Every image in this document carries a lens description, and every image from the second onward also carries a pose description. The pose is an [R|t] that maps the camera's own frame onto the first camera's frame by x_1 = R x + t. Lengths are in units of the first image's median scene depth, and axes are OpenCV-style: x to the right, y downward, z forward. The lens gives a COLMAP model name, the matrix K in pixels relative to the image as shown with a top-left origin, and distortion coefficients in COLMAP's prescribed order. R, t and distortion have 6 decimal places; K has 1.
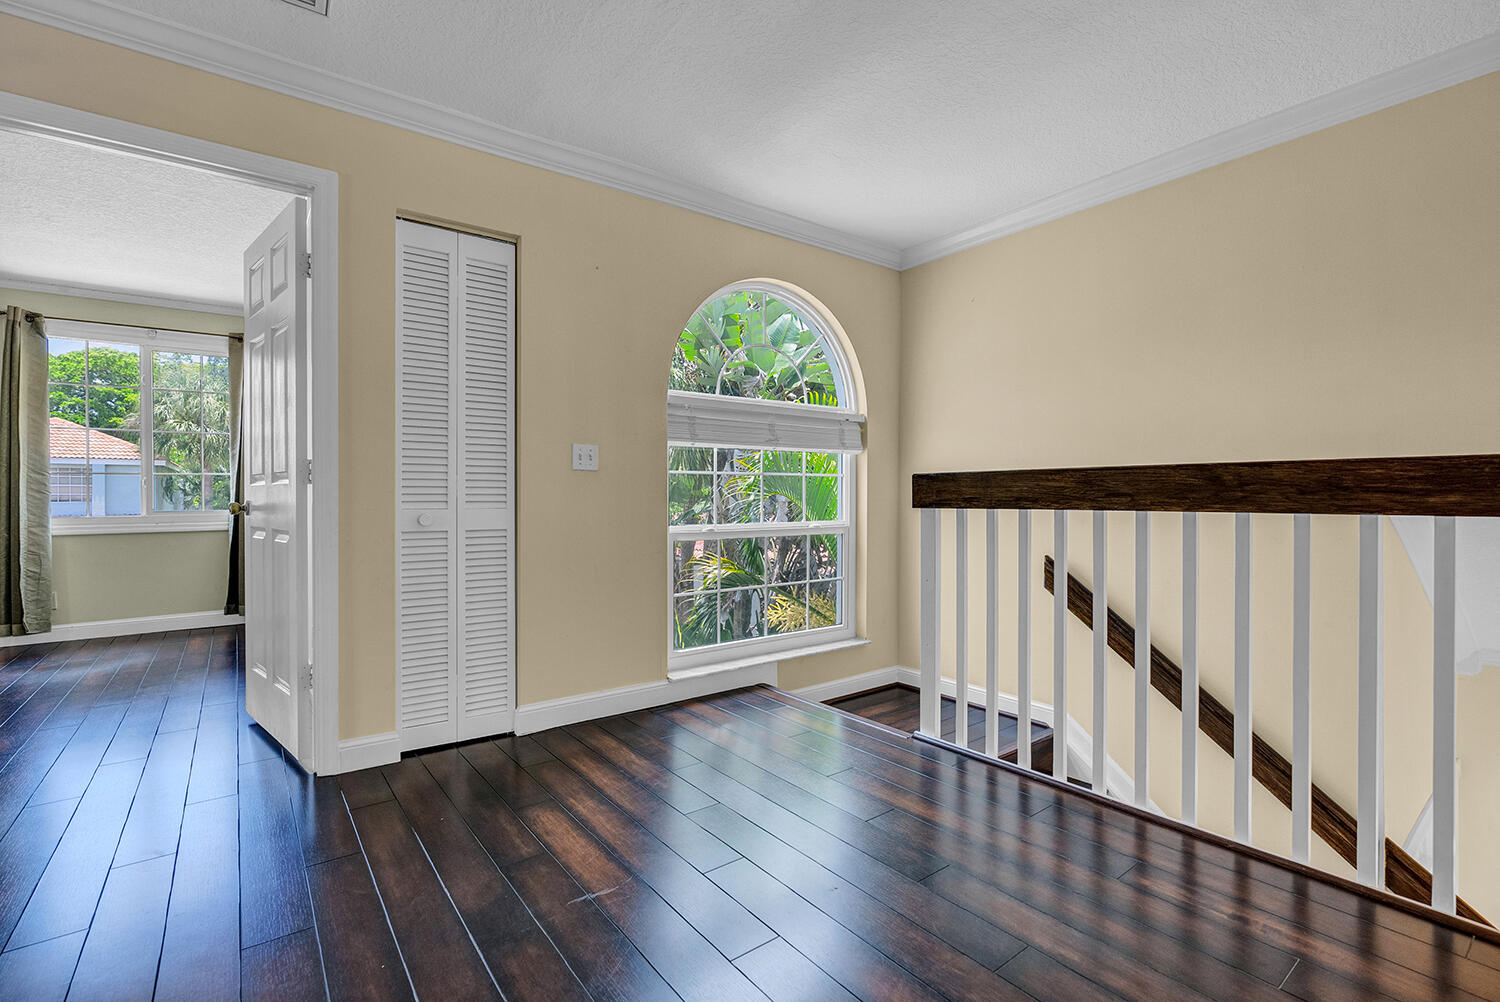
lens RADIAL K [[692.5, 0, 761.3], [0, 692.5, 493.0], [0, 0, 1]] dist [-0.007442, 0.001321]
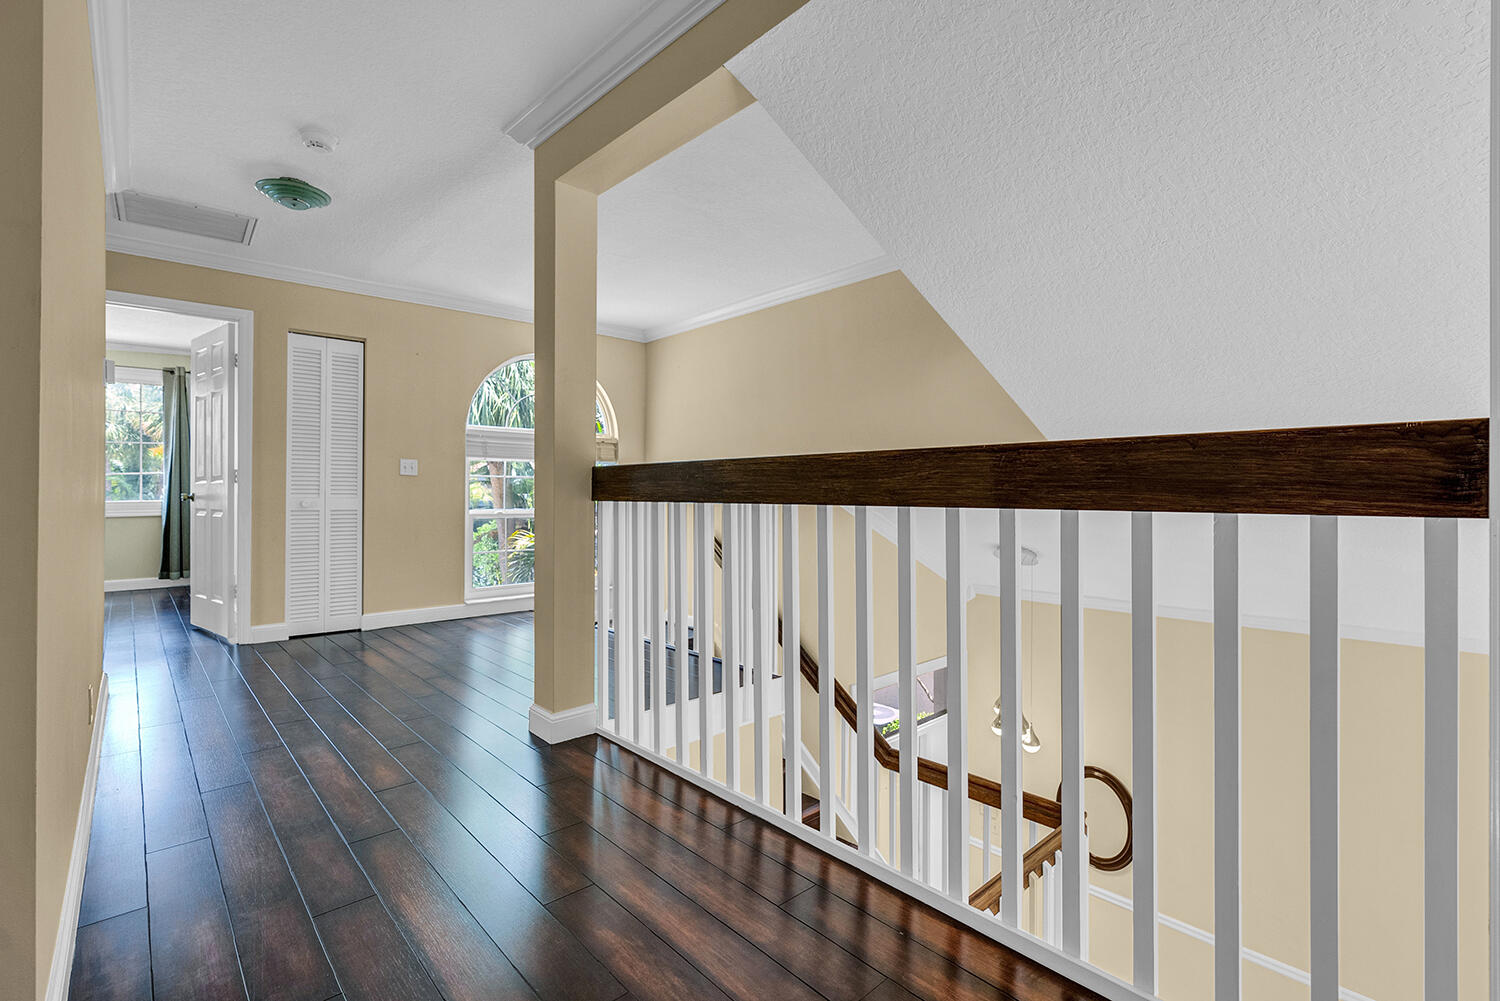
lens RADIAL K [[690.3, 0, 745.8], [0, 690.3, 487.5], [0, 0, 1]] dist [0.001175, 0.000556]
pose [[0.996995, 0.004499, 0.077337, 0.458002], [-0.004029, 0.999972, -0.006230, 0.003903], [-0.077363, 0.005900, 0.996986, -0.774363]]
